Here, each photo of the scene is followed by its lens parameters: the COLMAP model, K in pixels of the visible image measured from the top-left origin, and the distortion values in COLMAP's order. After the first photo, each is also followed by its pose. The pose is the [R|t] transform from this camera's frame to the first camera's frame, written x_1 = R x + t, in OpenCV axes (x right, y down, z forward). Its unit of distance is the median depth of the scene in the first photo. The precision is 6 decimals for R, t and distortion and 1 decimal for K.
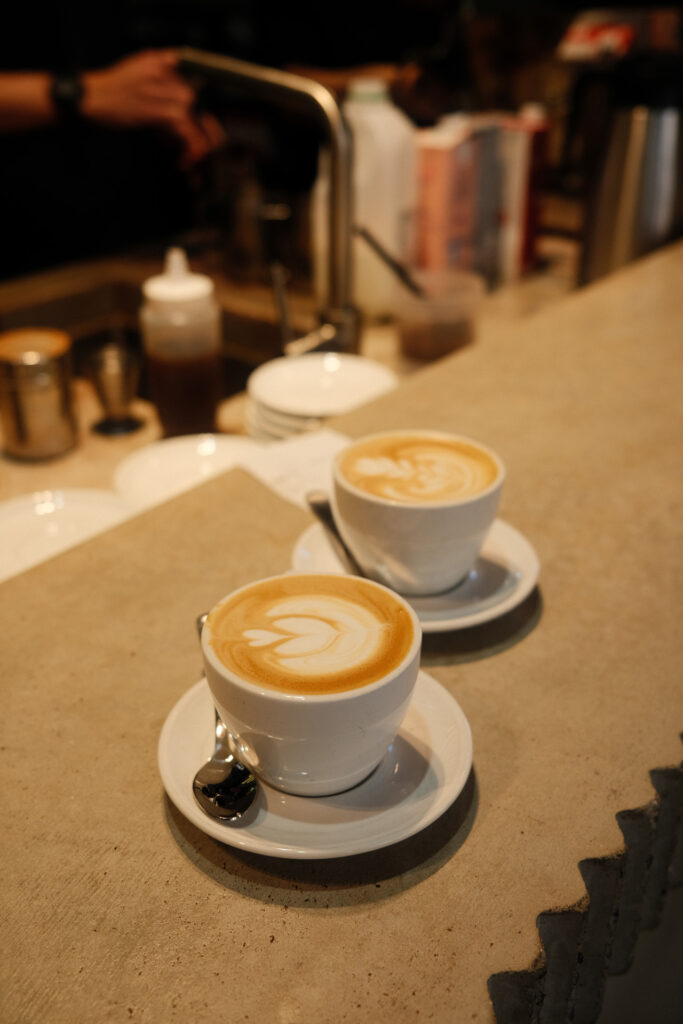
lens RADIAL K [[1044.8, 0, 341.5], [0, 1044.8, 512.0], [0, 0, 1]] dist [-0.067536, 0.154830]
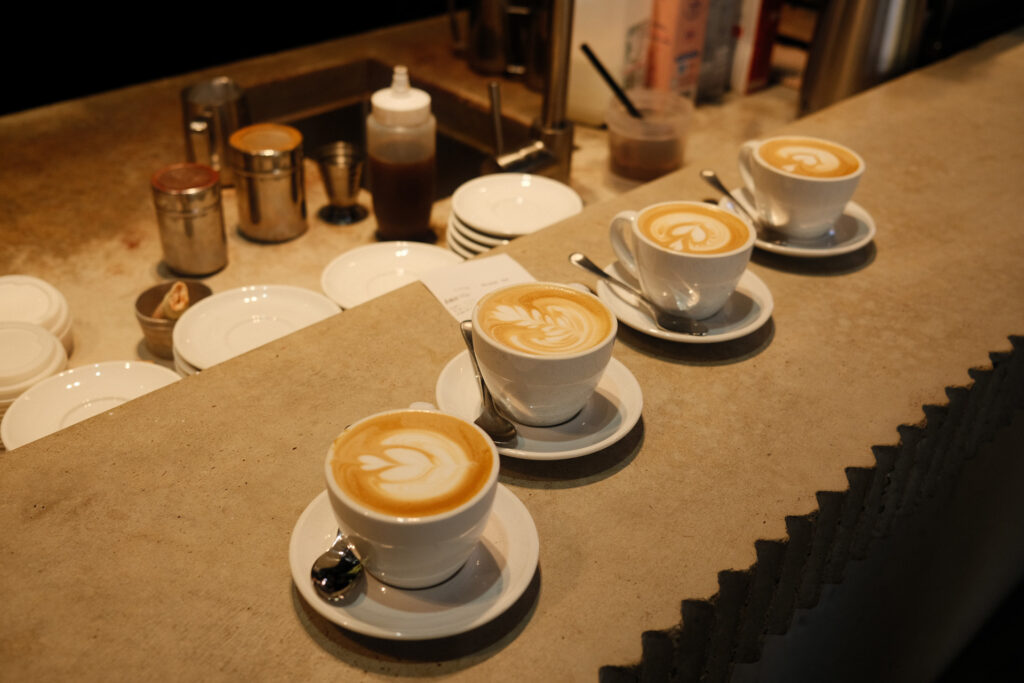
lens RADIAL K [[1044.8, 0, 516.6], [0, 1044.8, 339.1], [0, 0, 1]] dist [-0.067536, 0.154830]
pose [[0.990531, 0.105712, -0.087593, 0.180865], [-0.097887, 0.991185, 0.089276, -0.149573], [0.096259, -0.079856, 0.992148, -0.216401]]
